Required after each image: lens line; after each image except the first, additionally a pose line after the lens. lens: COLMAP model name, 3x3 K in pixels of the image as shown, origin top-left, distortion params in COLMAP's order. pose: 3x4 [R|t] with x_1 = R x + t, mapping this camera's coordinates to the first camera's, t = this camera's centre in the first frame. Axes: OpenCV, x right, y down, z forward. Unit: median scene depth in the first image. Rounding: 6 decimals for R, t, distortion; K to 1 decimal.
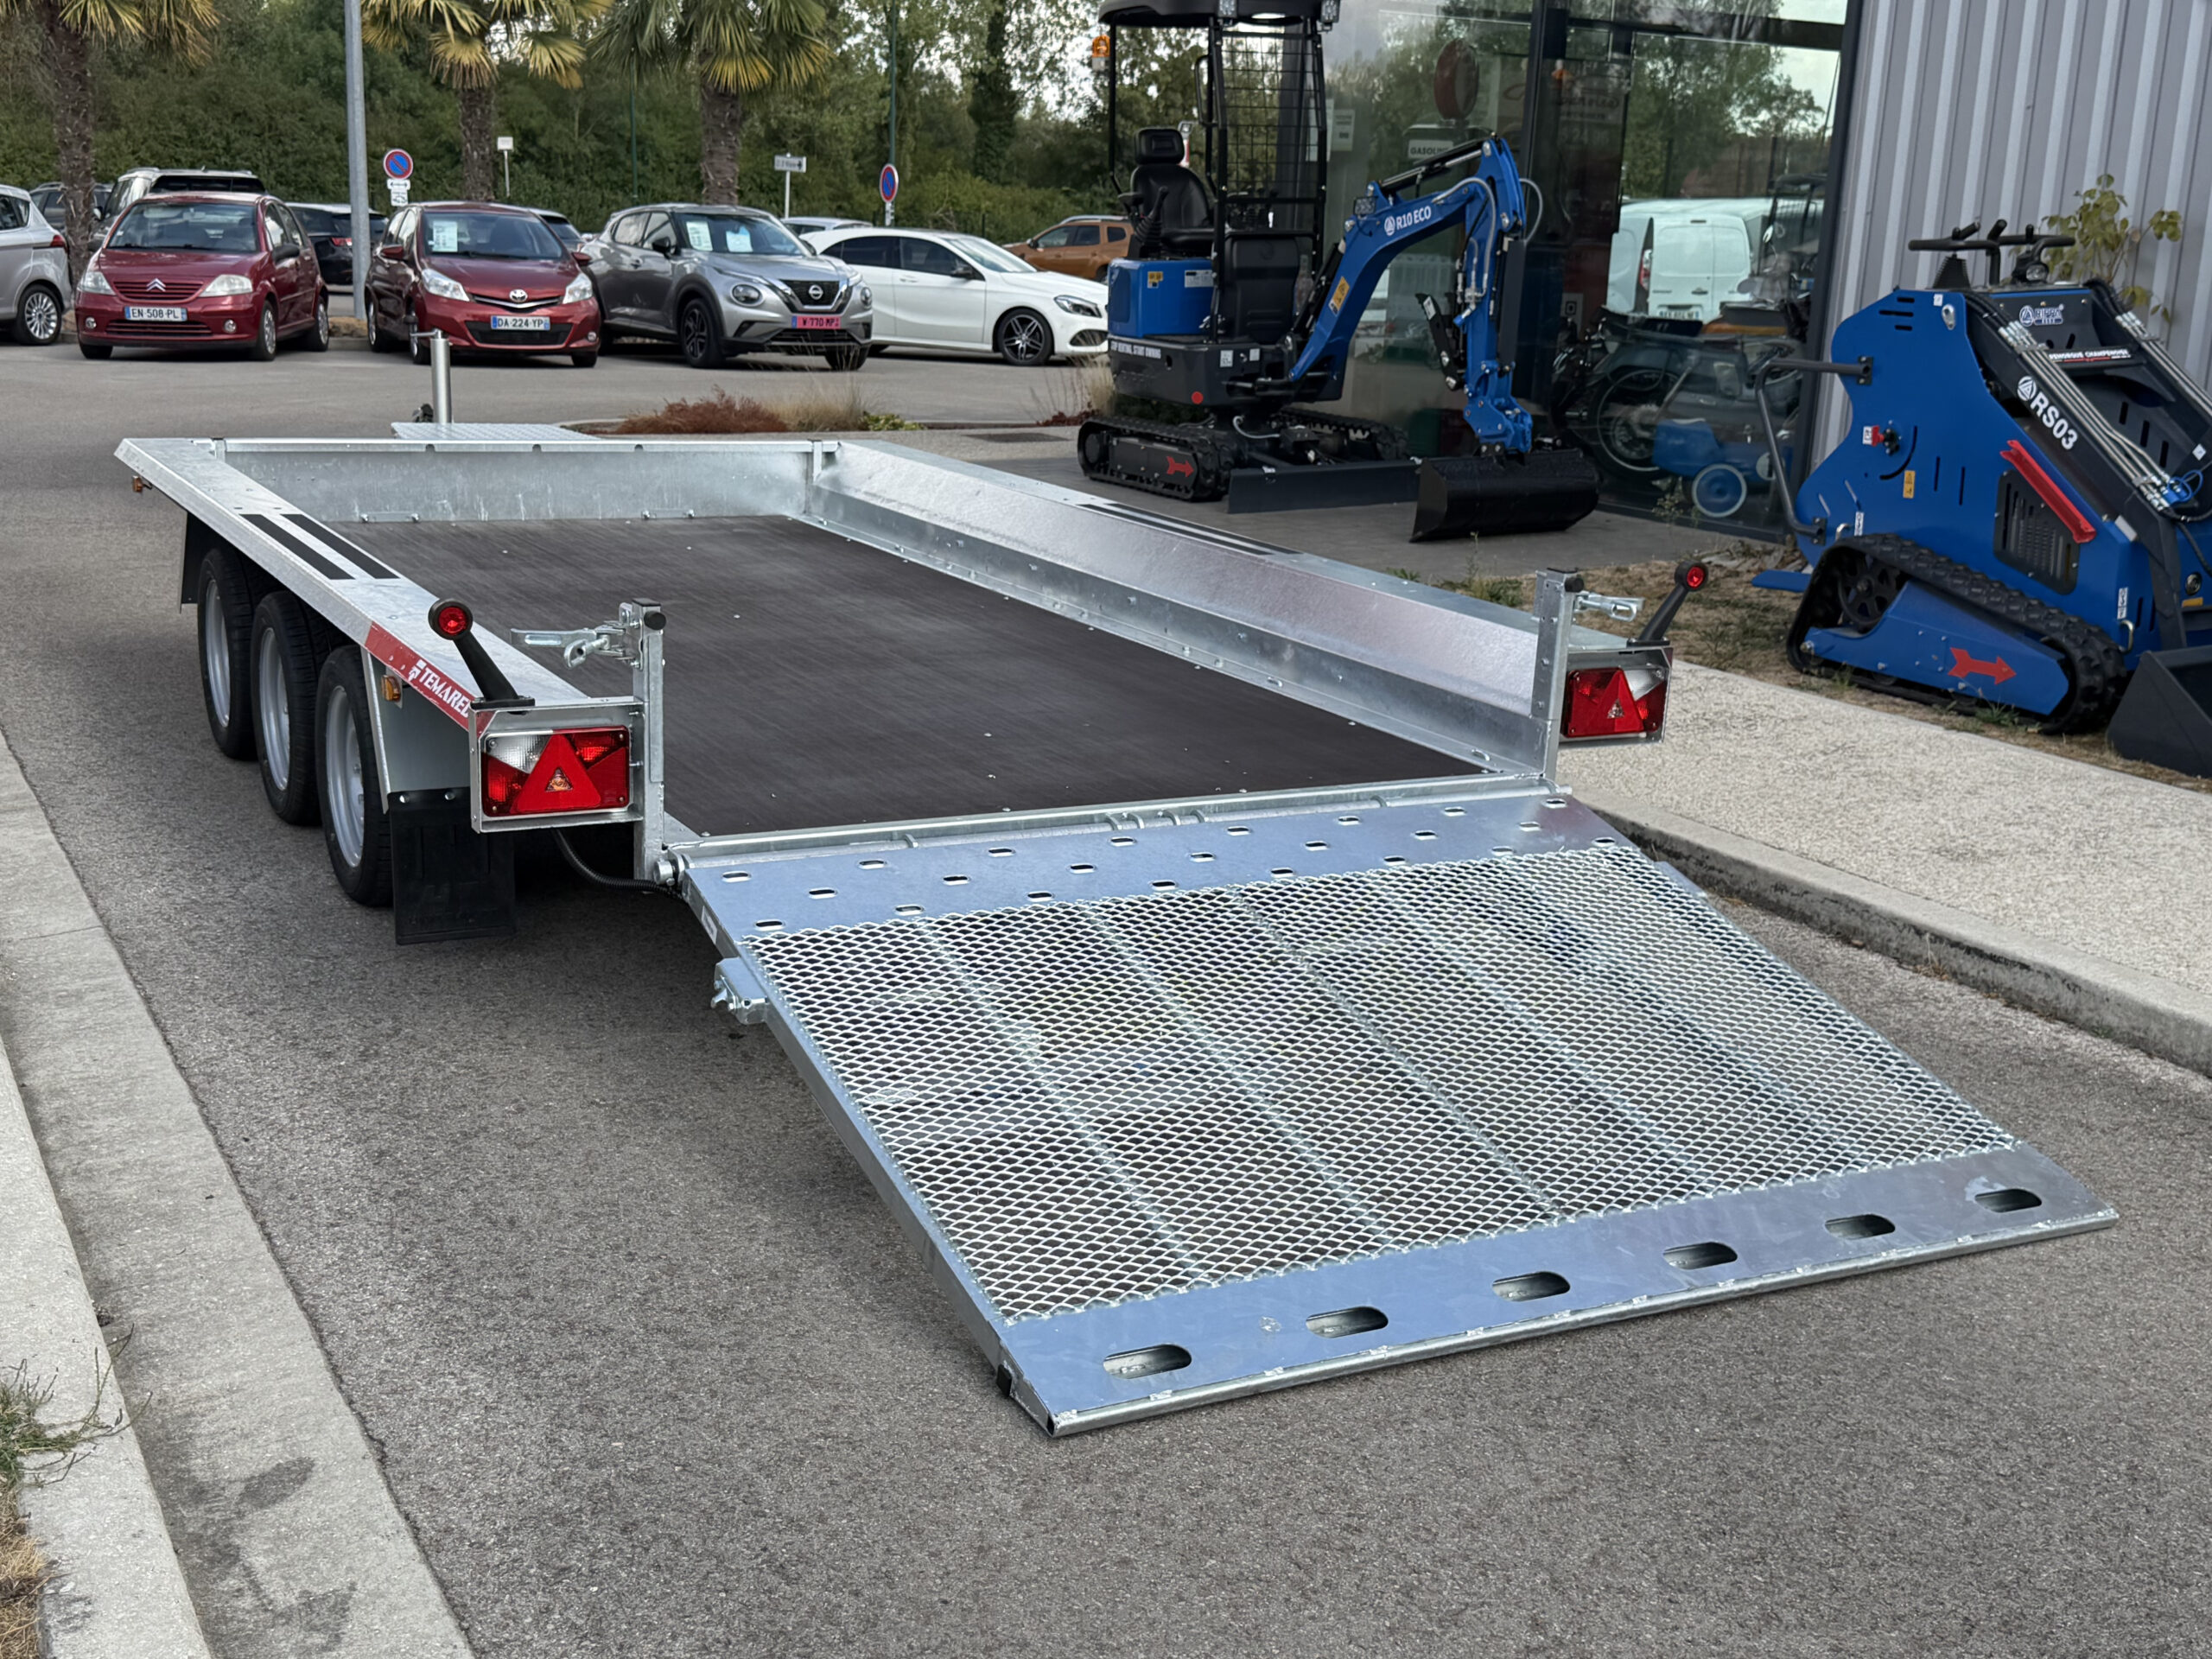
lens RADIAL K [[2504.5, 0, 1096.5], [0, 2504.5, 835.4], [0, 0, 1]] dist [0.229783, -0.571331]
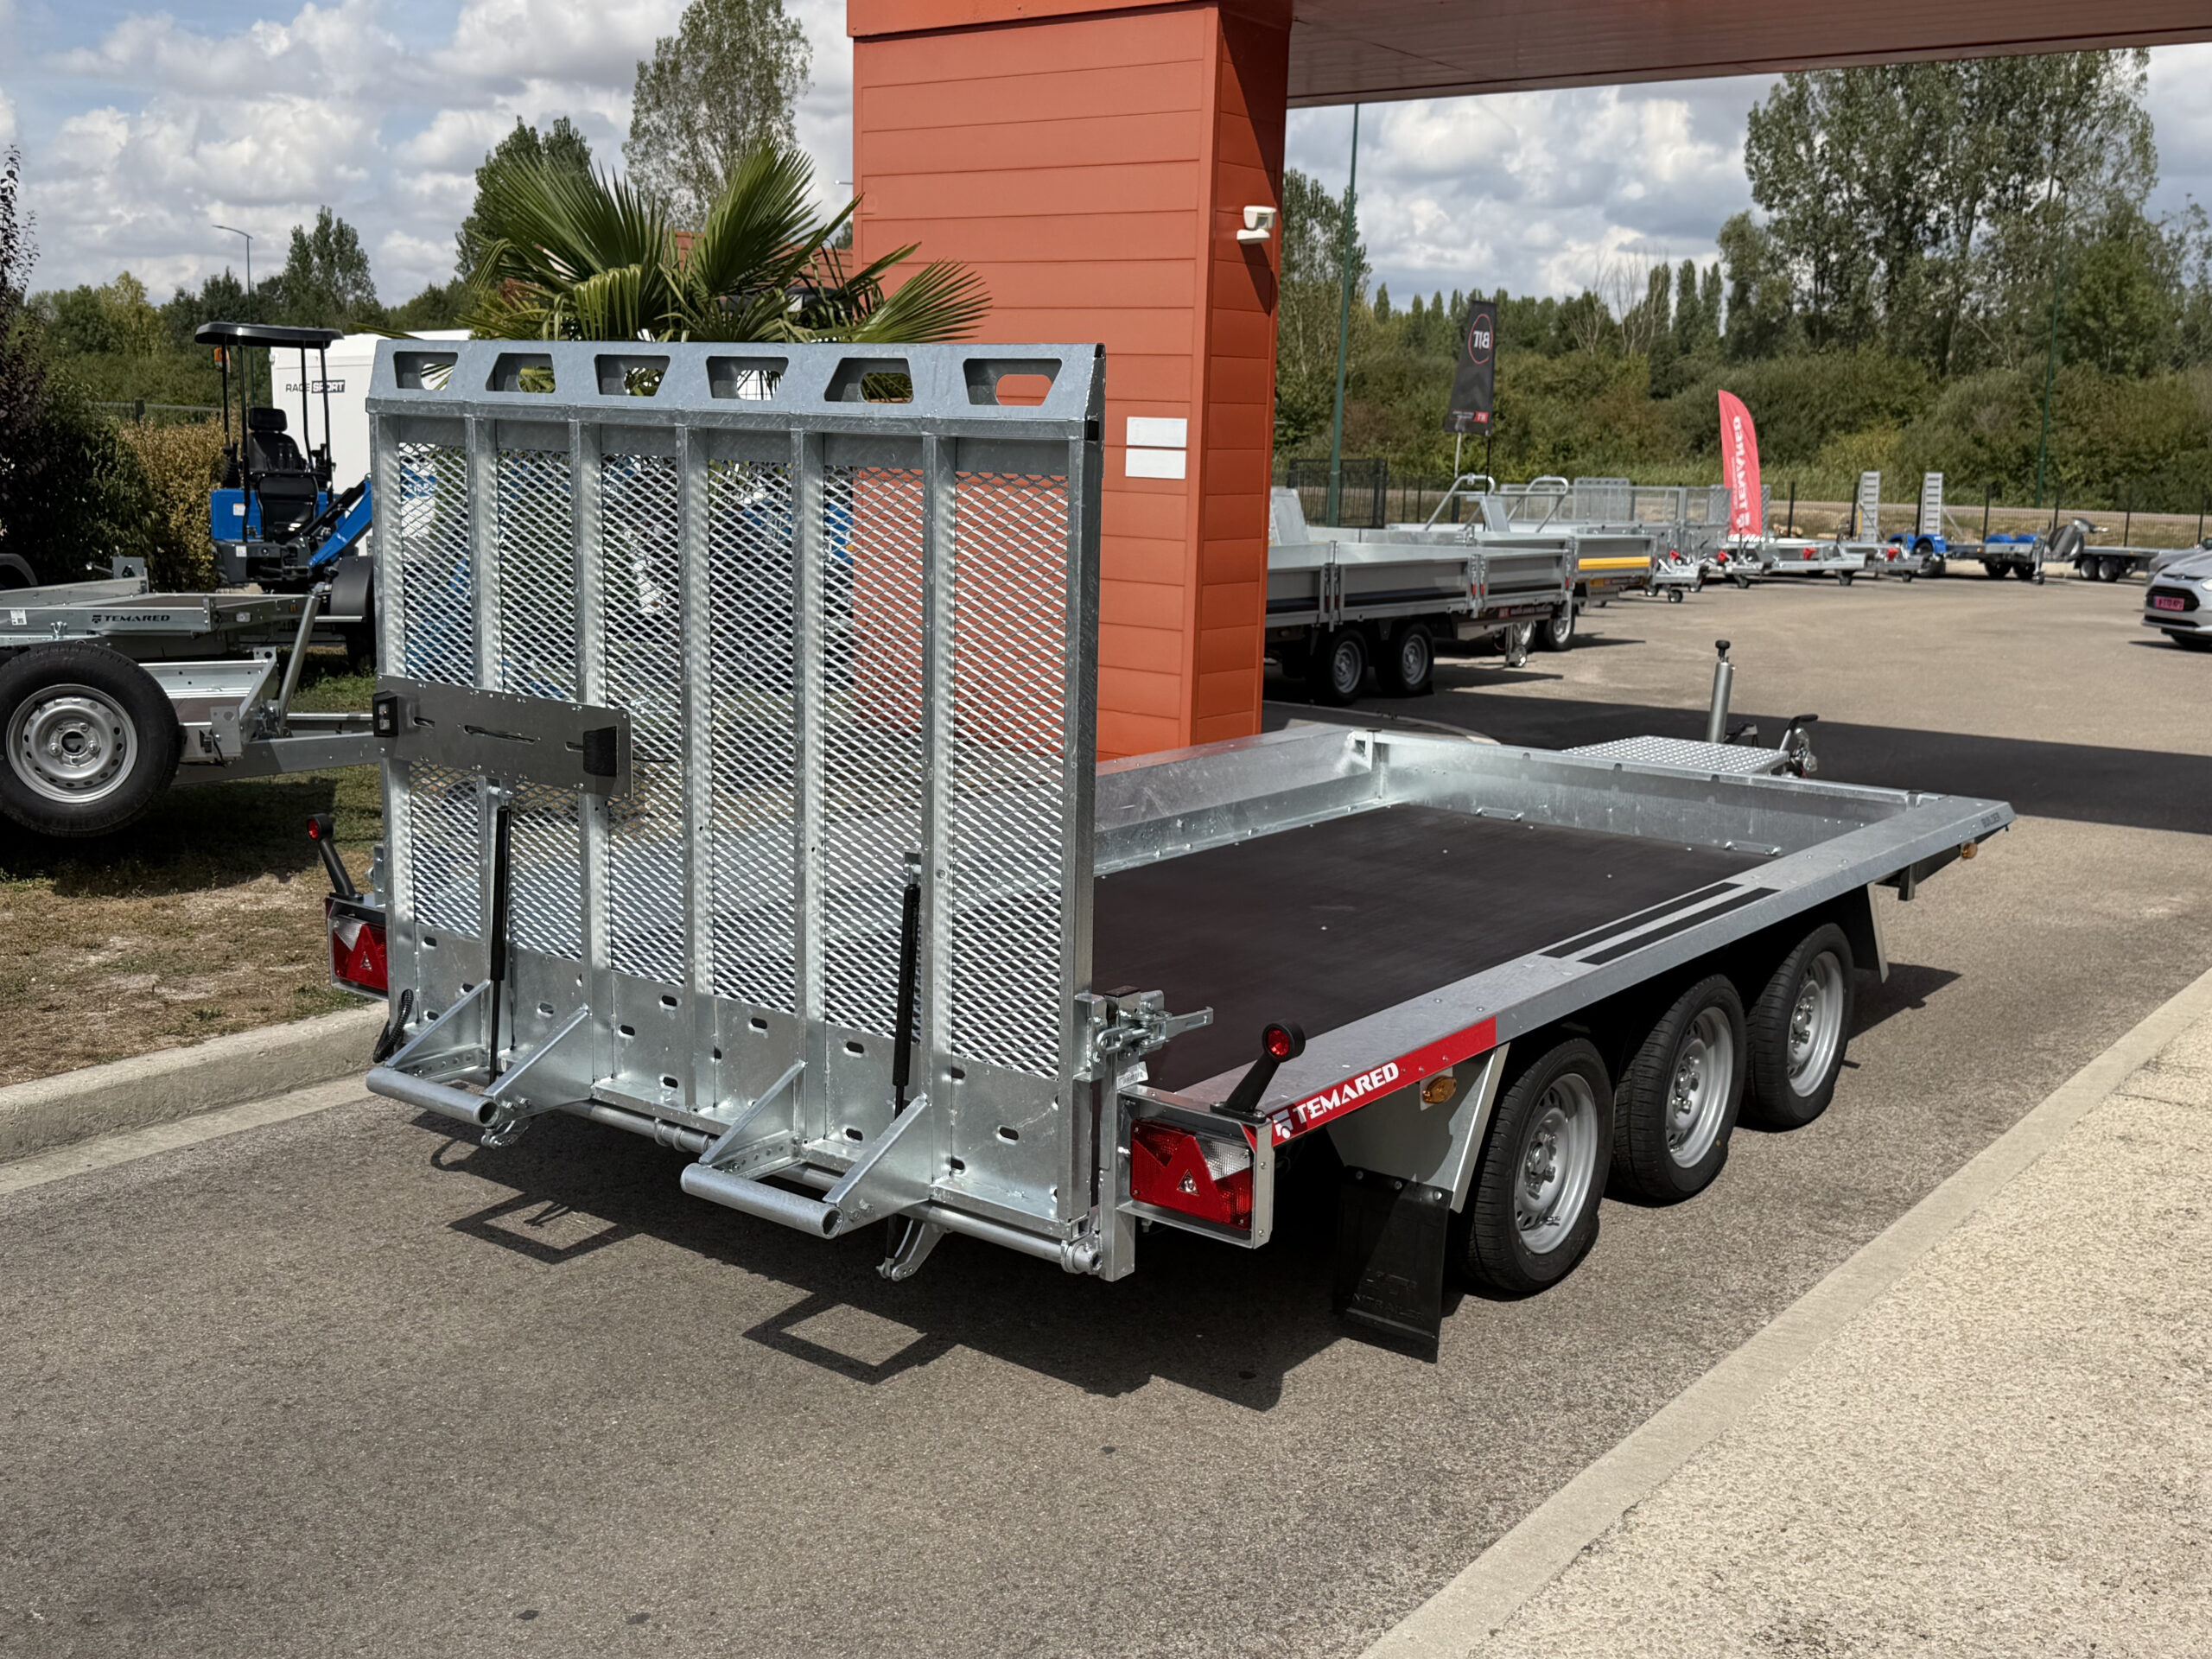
lens RADIAL K [[2202.1, 0, 1106.0], [0, 2202.1, 829.5], [0, 0, 1]] dist [0.173050, -0.346526]
pose [[0.417803, 0.132146, -0.898876, 0.176516], [-0.225976, 0.973389, 0.038066, -0.039488], [0.879986, 0.187220, 0.436546, 0.145000]]
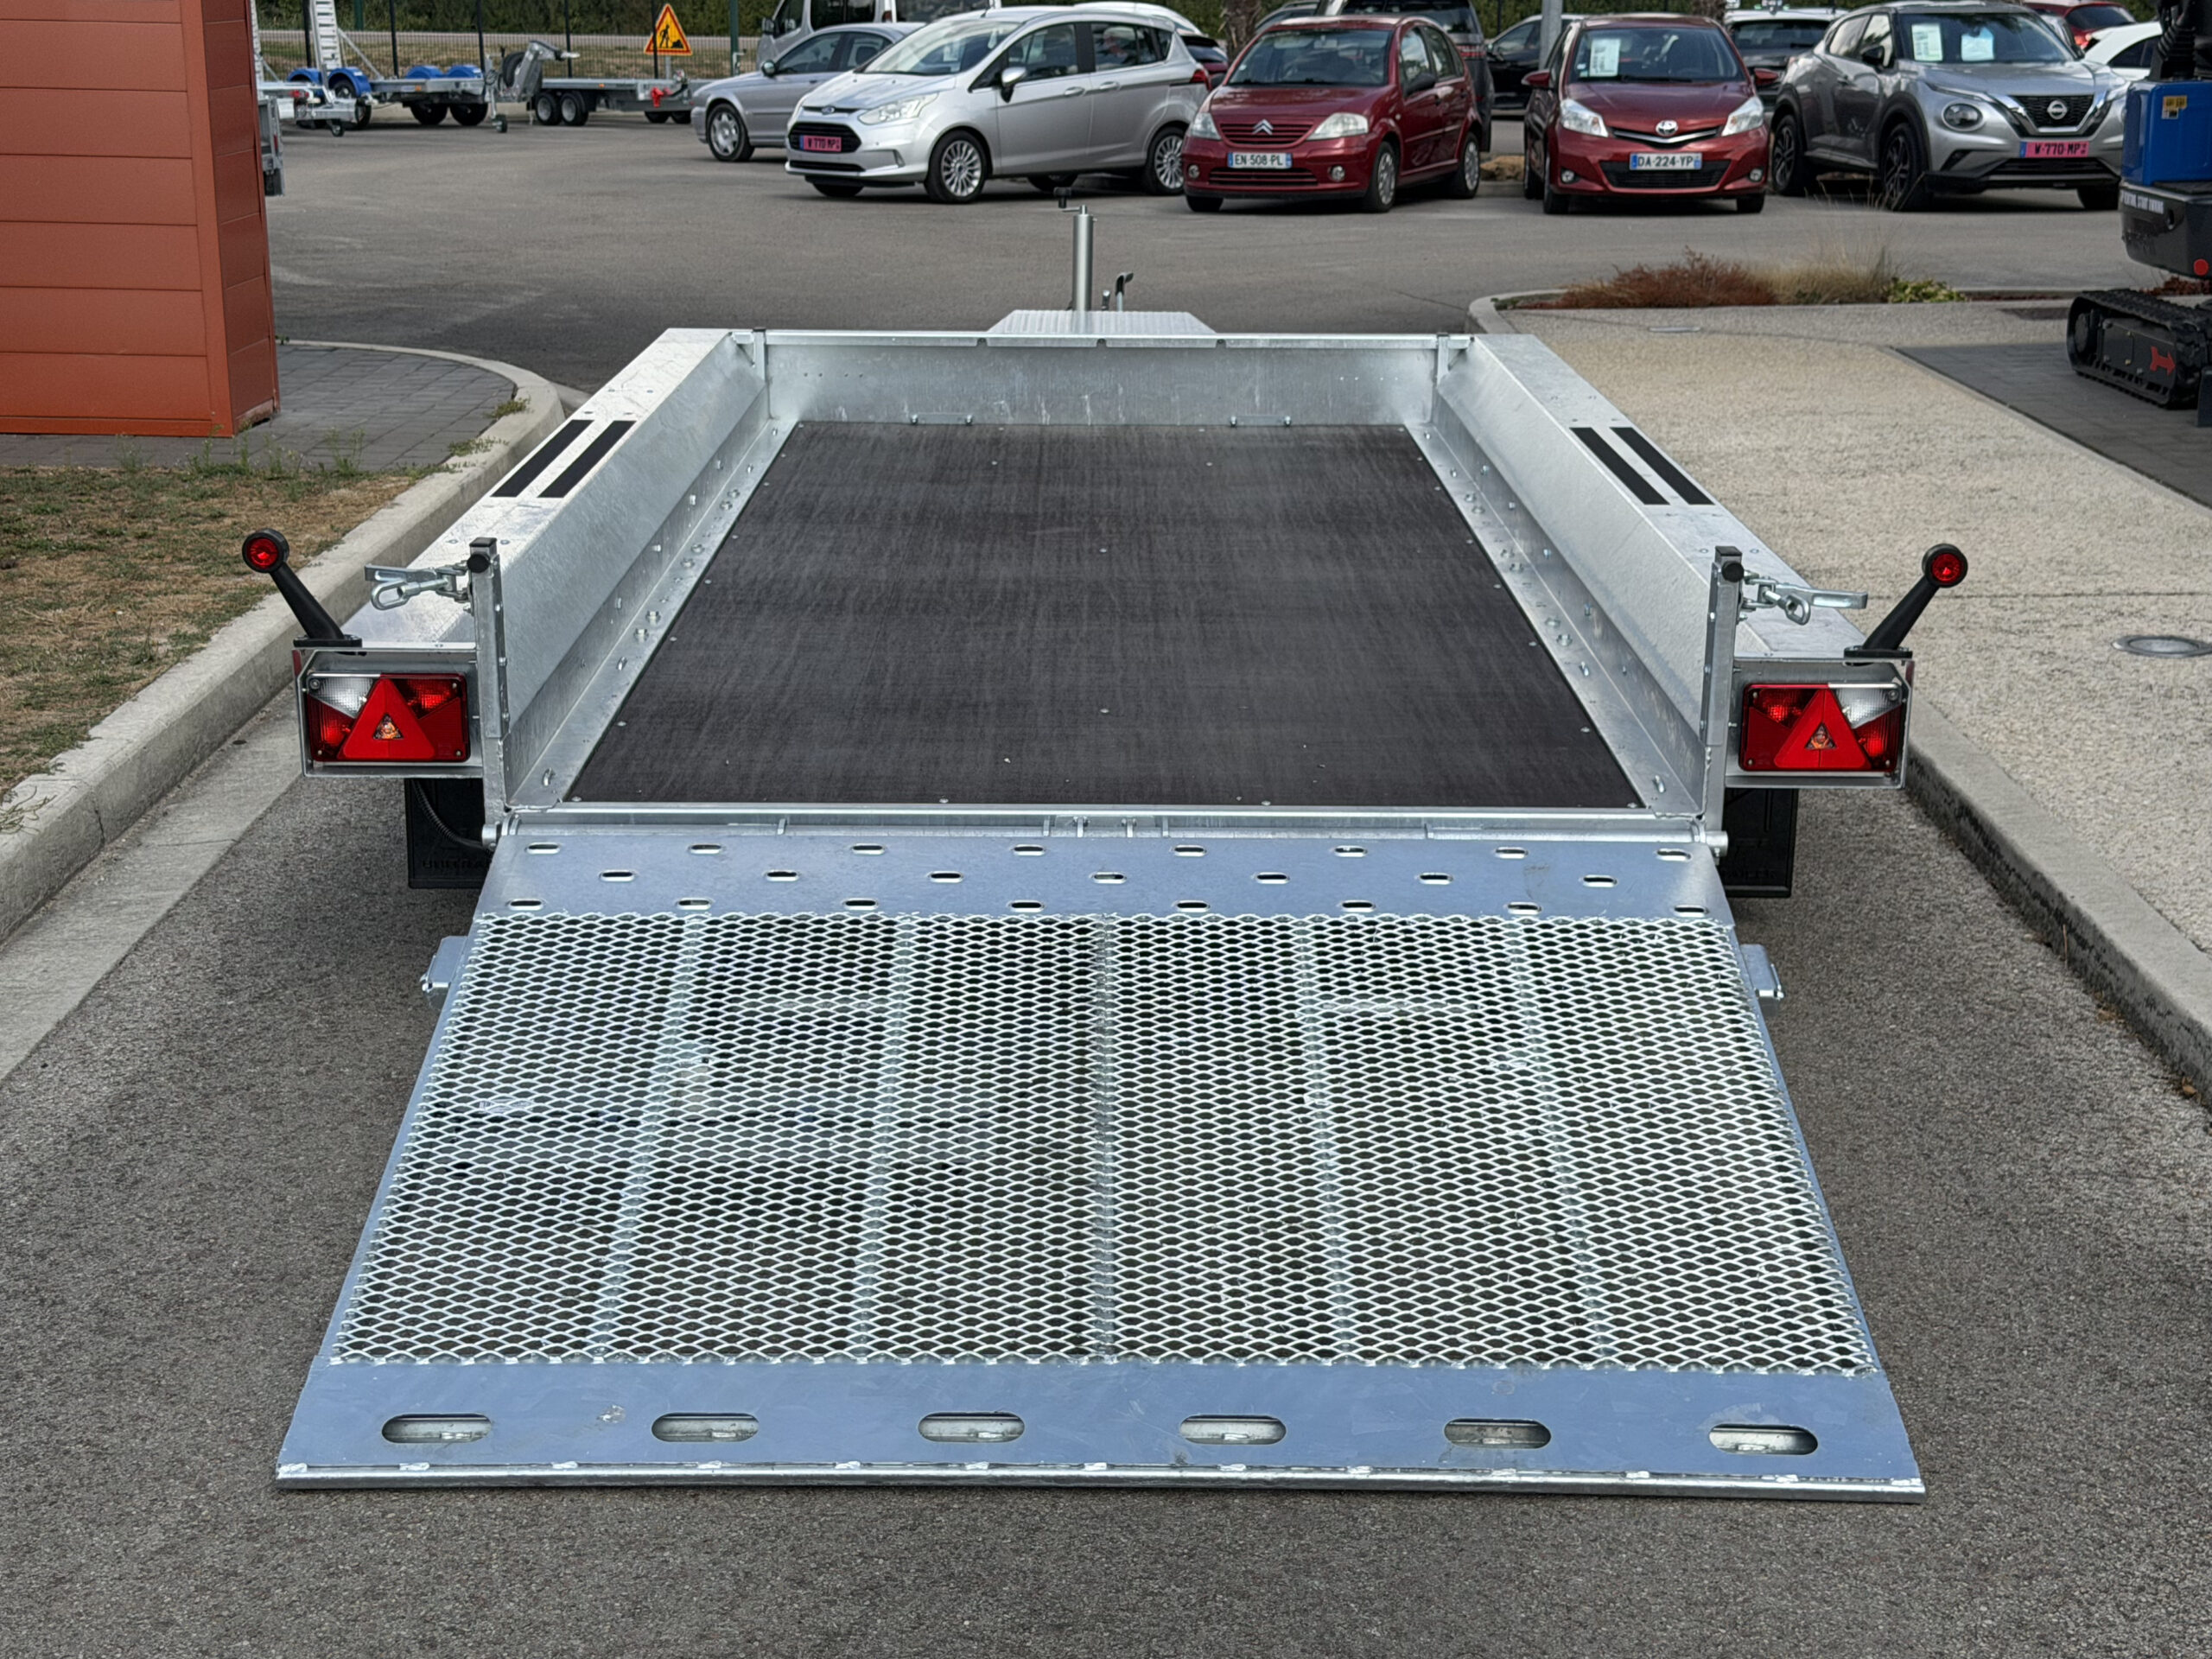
lens RADIAL K [[3110.1, 0, 1106.0], [0, 3110.1, 829.5], [0, 0, 1]] dist [0.217342, -0.518785]
pose [[0.884621, 0.090792, -0.457386, 0.098655], [-0.083482, 0.995851, 0.036216, -0.008618], [0.458776, 0.006146, 0.888530, 0.016004]]
